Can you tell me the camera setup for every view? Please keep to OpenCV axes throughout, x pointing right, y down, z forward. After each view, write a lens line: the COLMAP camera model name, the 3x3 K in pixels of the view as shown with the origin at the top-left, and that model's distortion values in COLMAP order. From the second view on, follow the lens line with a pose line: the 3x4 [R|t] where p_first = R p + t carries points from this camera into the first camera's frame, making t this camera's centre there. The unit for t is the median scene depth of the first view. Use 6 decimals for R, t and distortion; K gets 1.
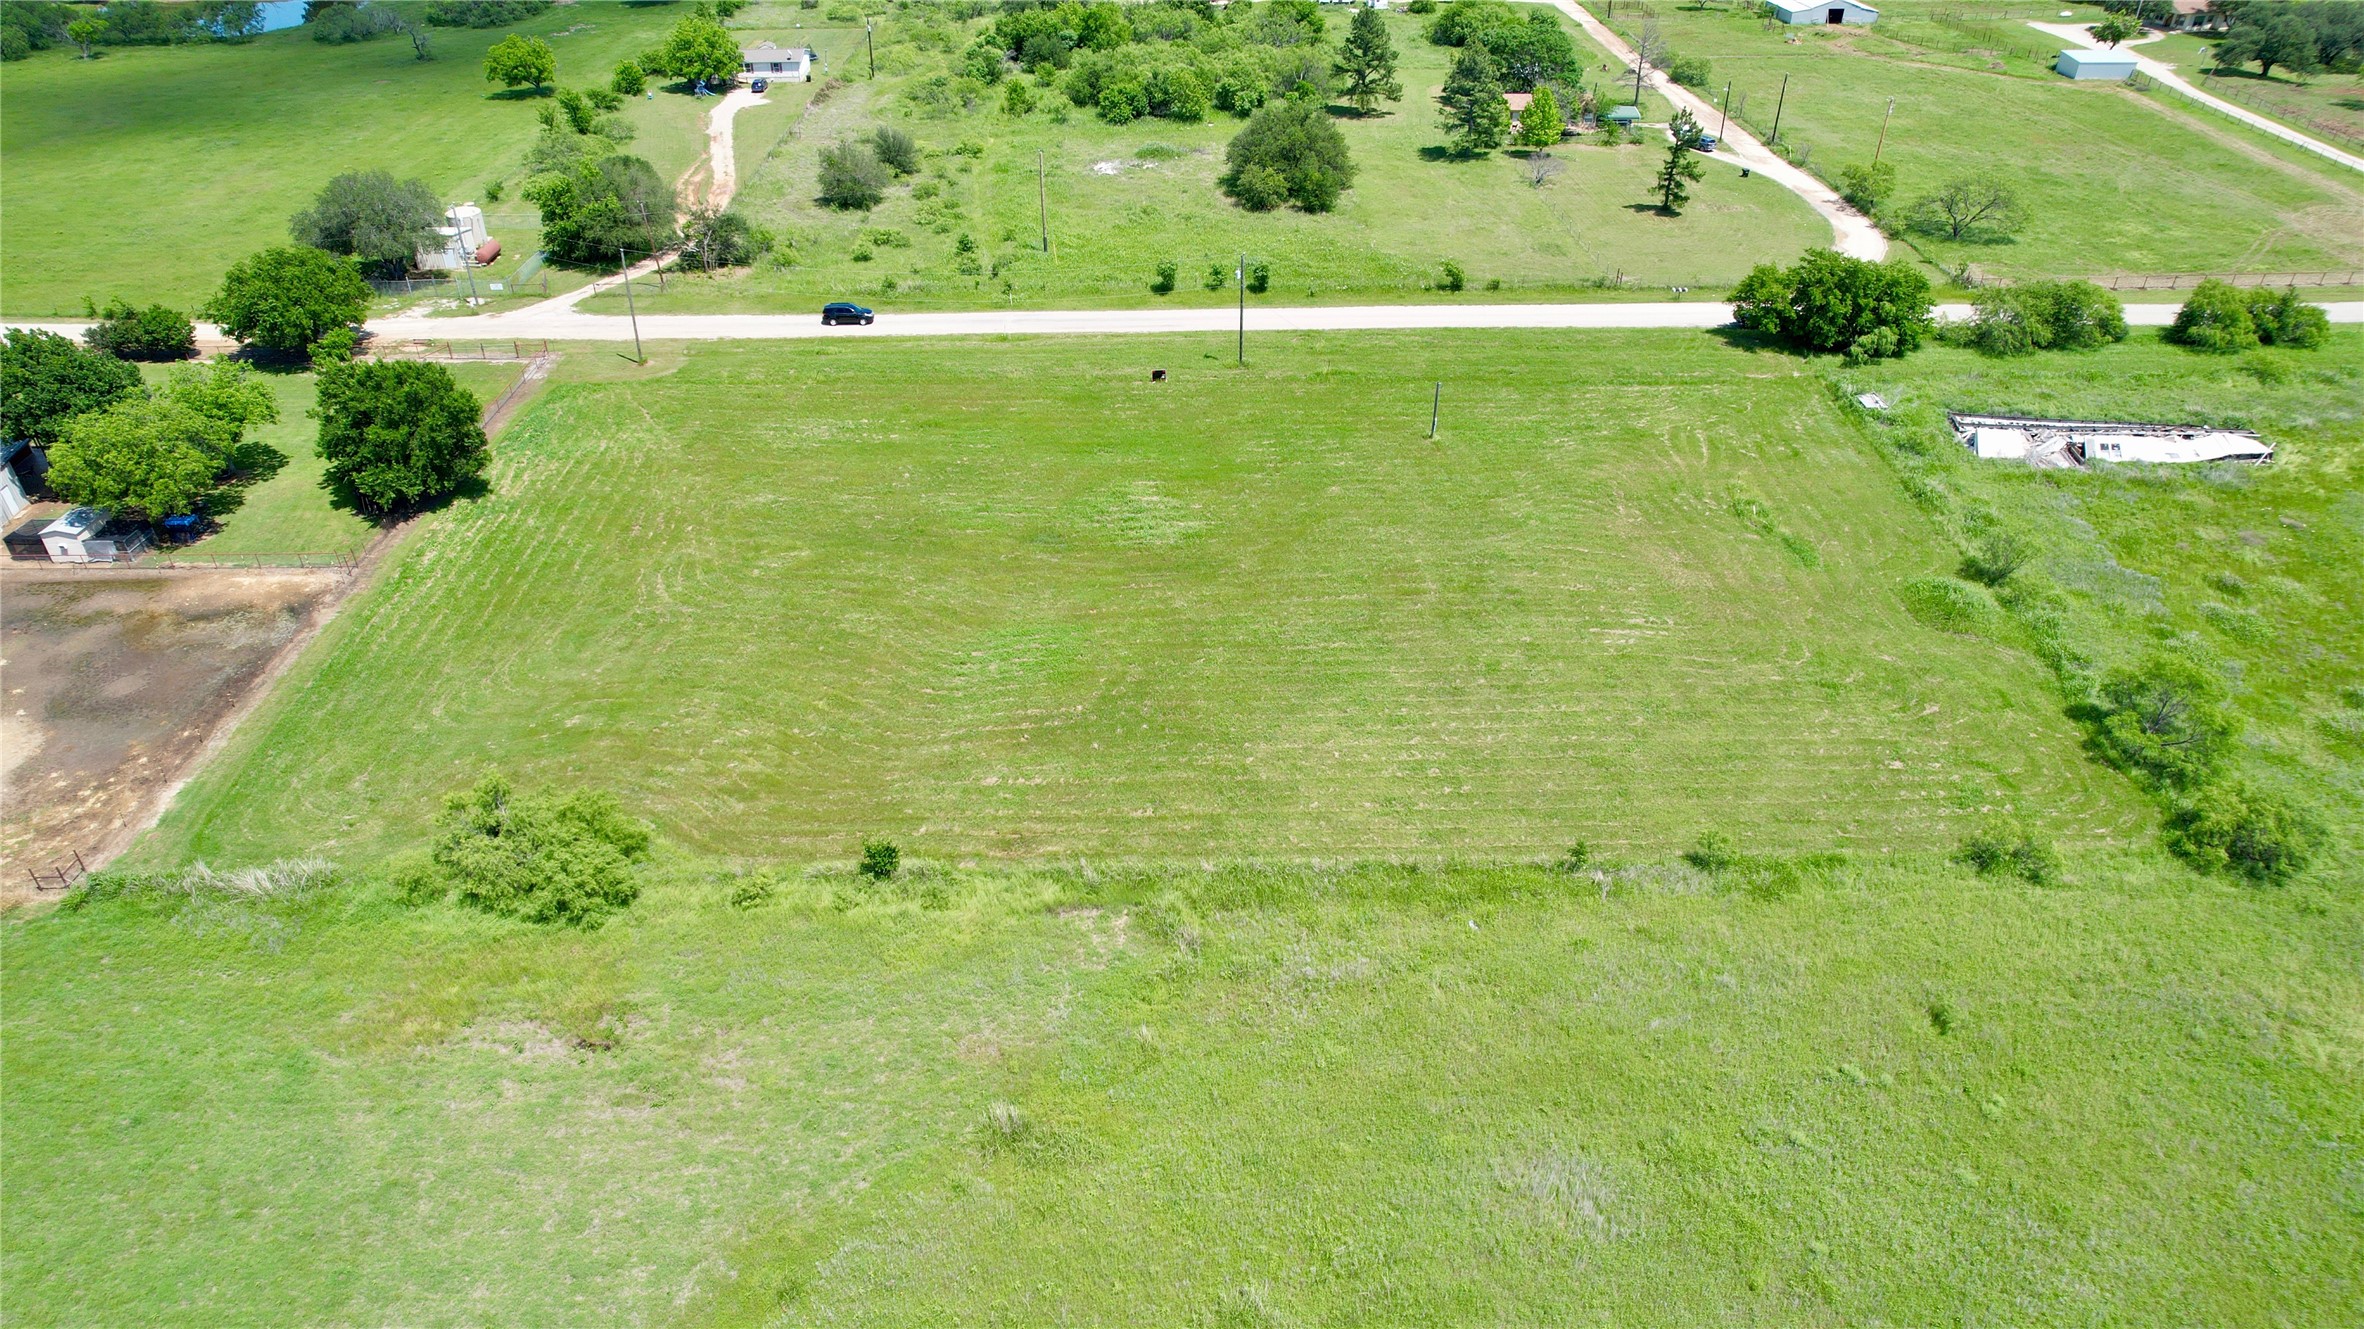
lens RADIAL K [[1517.6, 0, 1191.1], [0, 1517.6, 667.6], [0, 0, 1]] dist [-0.073513, 0.066298]
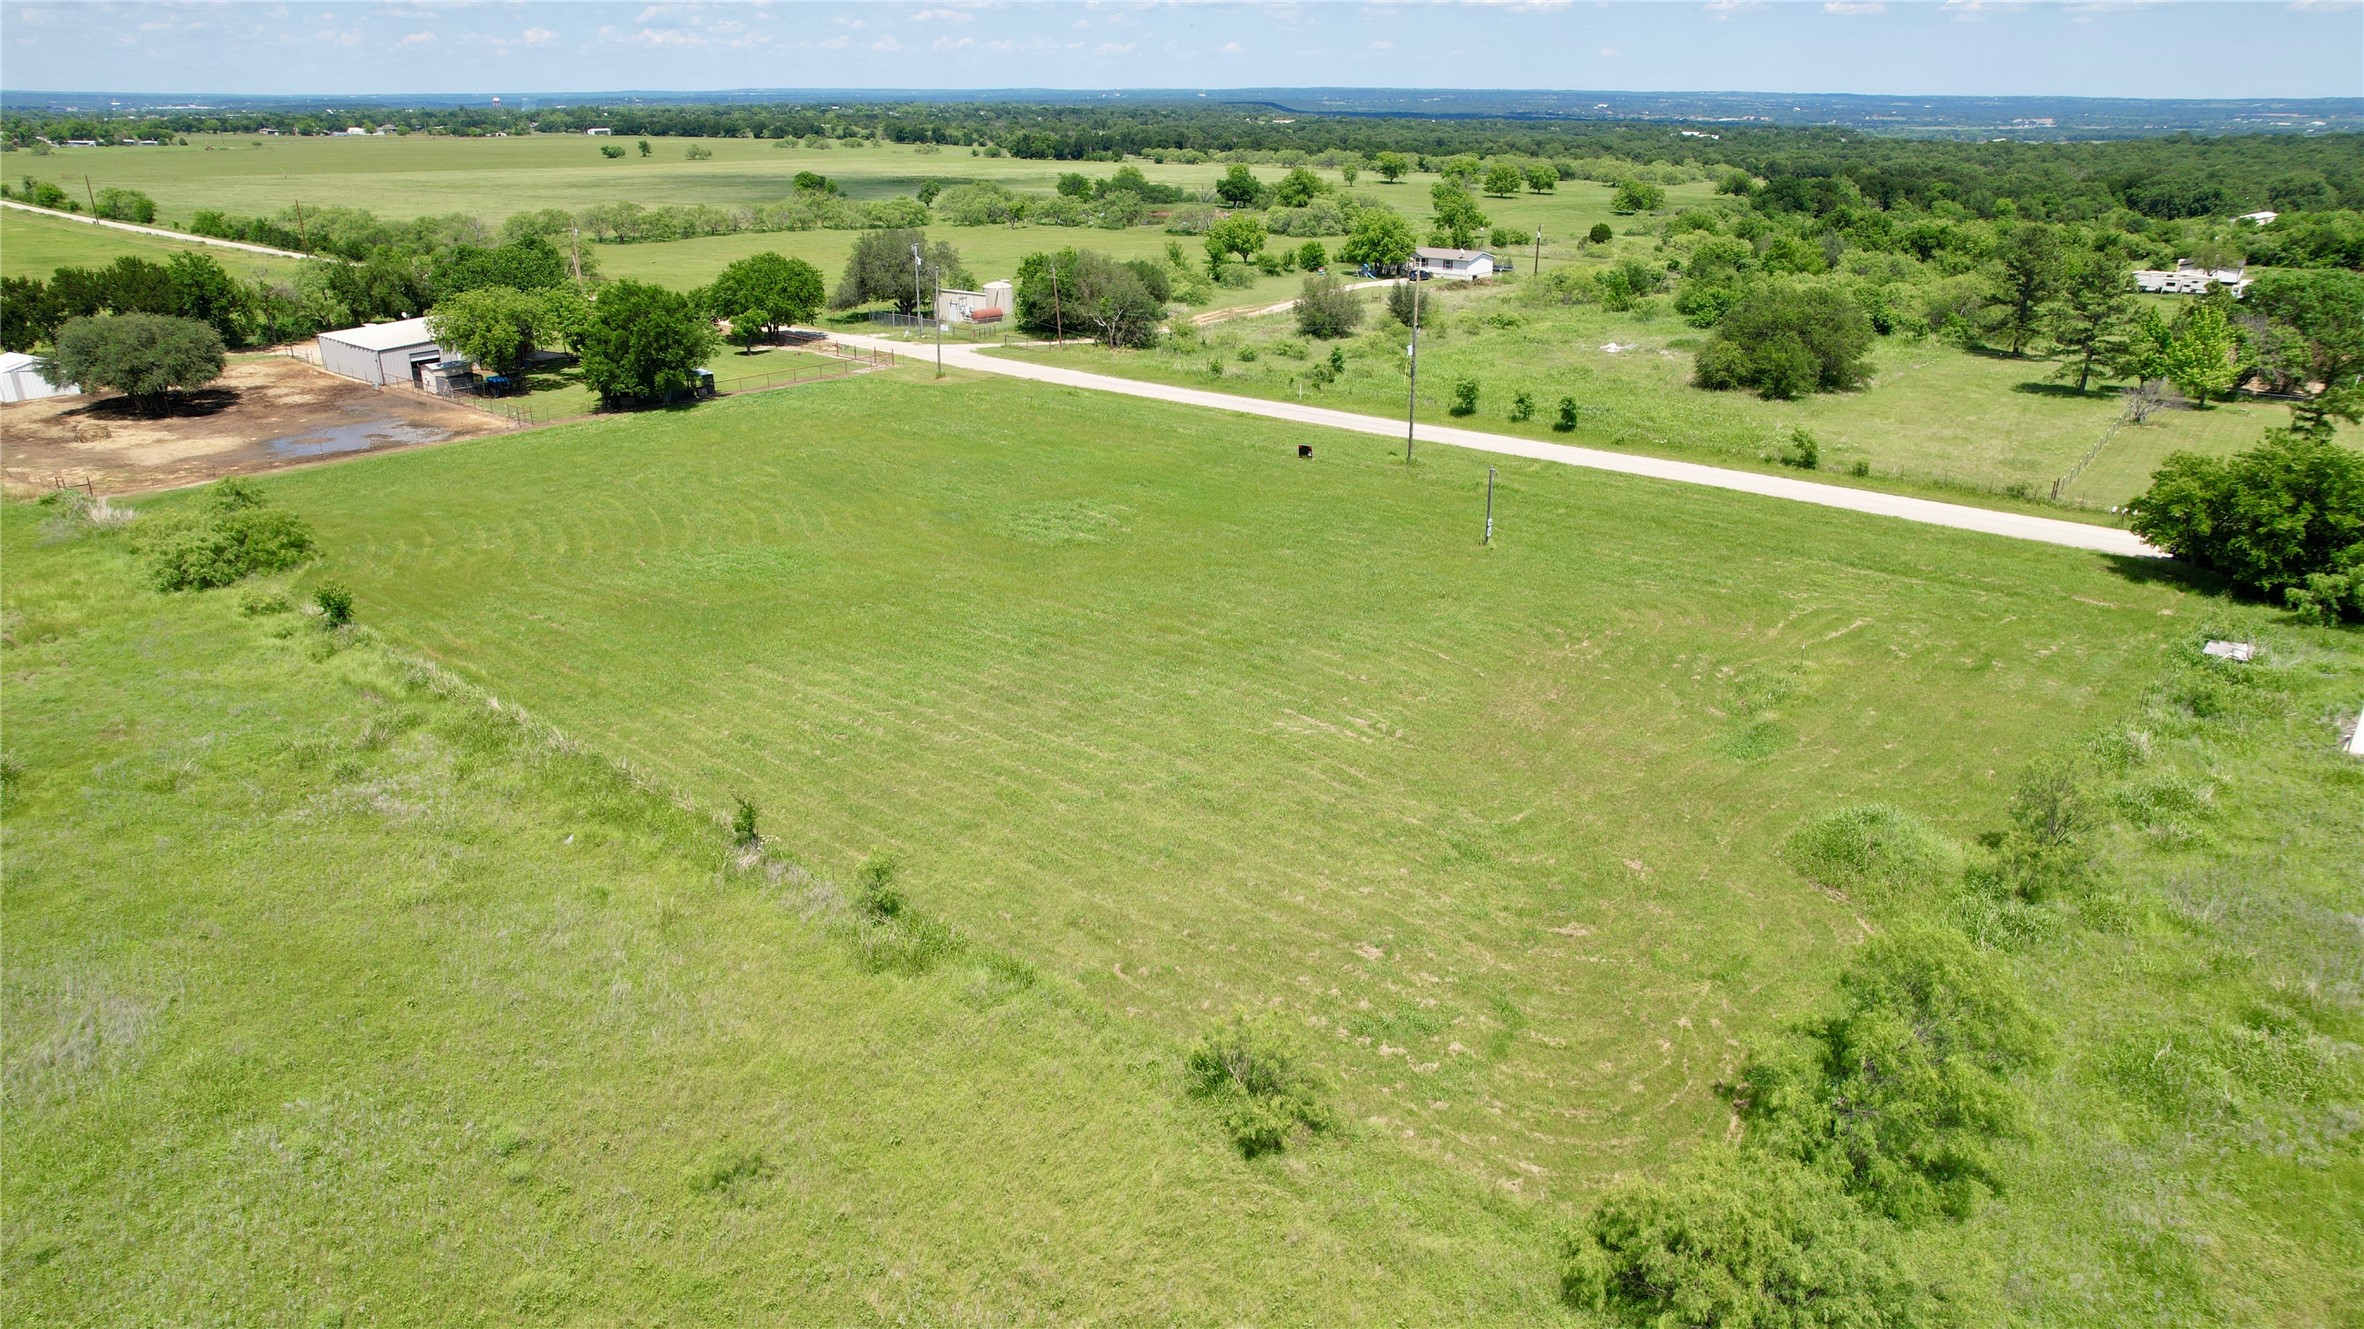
lens RADIAL K [[1517.6, 0, 1191.9], [0, 1517.6, 651.2], [0, 0, 1]] dist [-0.073513, 0.066298]
pose [[0.755058, 0.226255, -0.615383, 0.648563], [-0.366055, 0.924145, -0.109364, 0.041102], [0.543959, 0.307840, 0.780604, 0.428868]]
